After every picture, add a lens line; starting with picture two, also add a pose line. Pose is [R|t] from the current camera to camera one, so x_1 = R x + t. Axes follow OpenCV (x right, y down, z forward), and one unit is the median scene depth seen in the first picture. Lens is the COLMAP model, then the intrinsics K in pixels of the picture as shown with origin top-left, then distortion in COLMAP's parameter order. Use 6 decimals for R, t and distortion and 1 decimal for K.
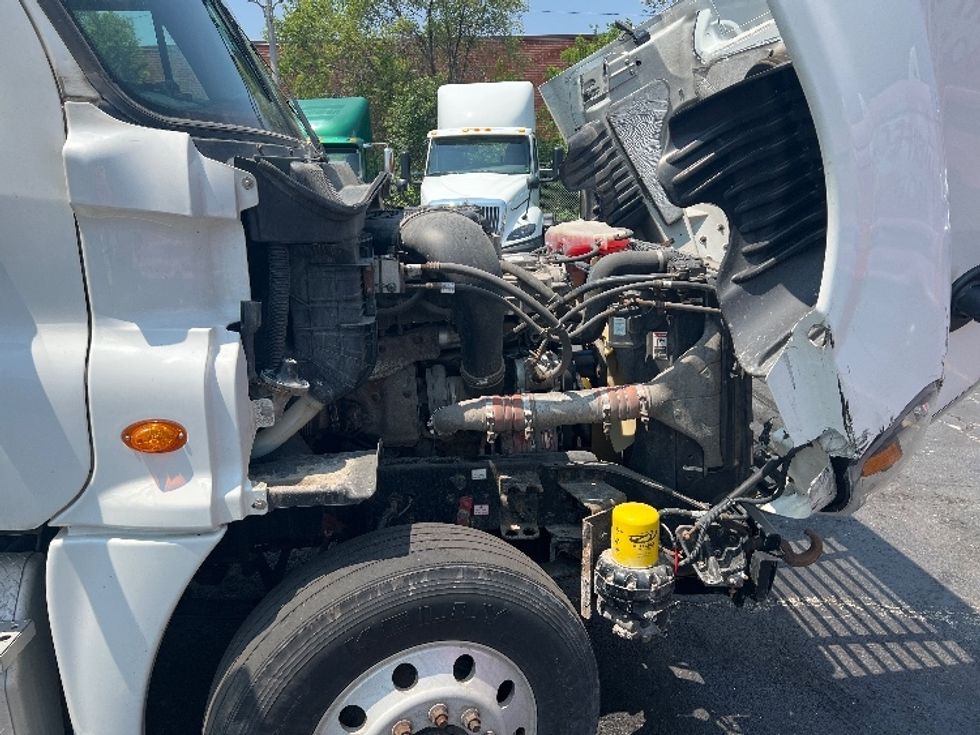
lens RADIAL K [[747.4, 0, 488.7], [0, 747.4, 366.4], [0, 0, 1]] dist [0.050776, -0.055821]
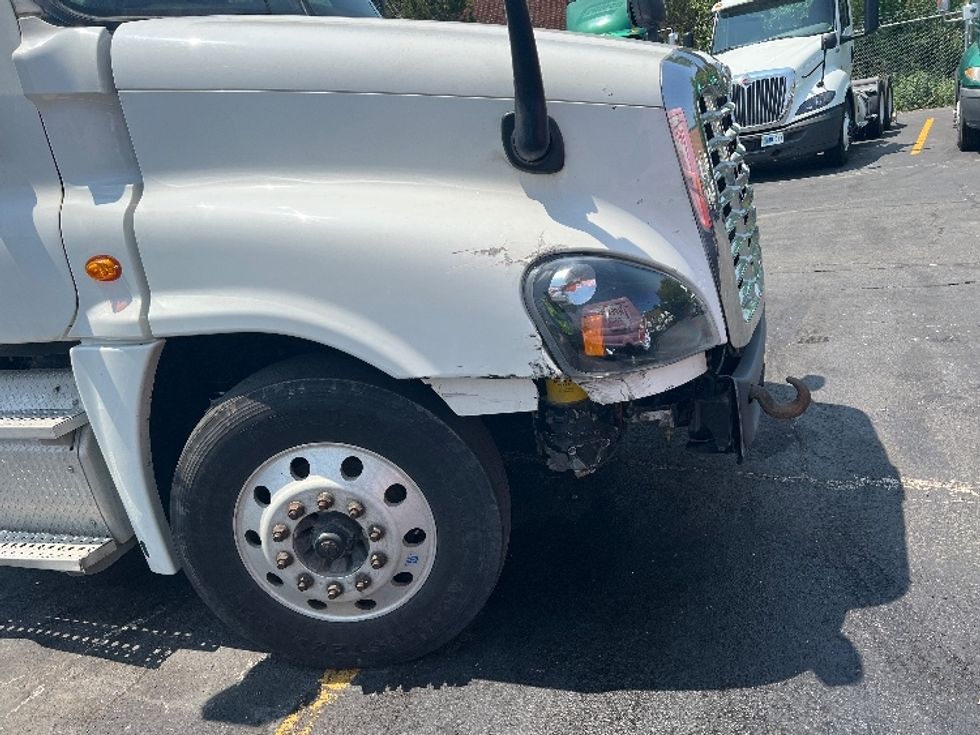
lens RADIAL K [[747.4, 0, 491.7], [0, 747.4, 373.5], [0, 0, 1]] dist [0.050776, -0.055821]
pose [[0.892698, 0.014524, -0.450422, 0.684474], [0.039676, 0.993066, 0.110657, 0.138324], [0.448906, -0.116654, 0.885932, 0.091361]]
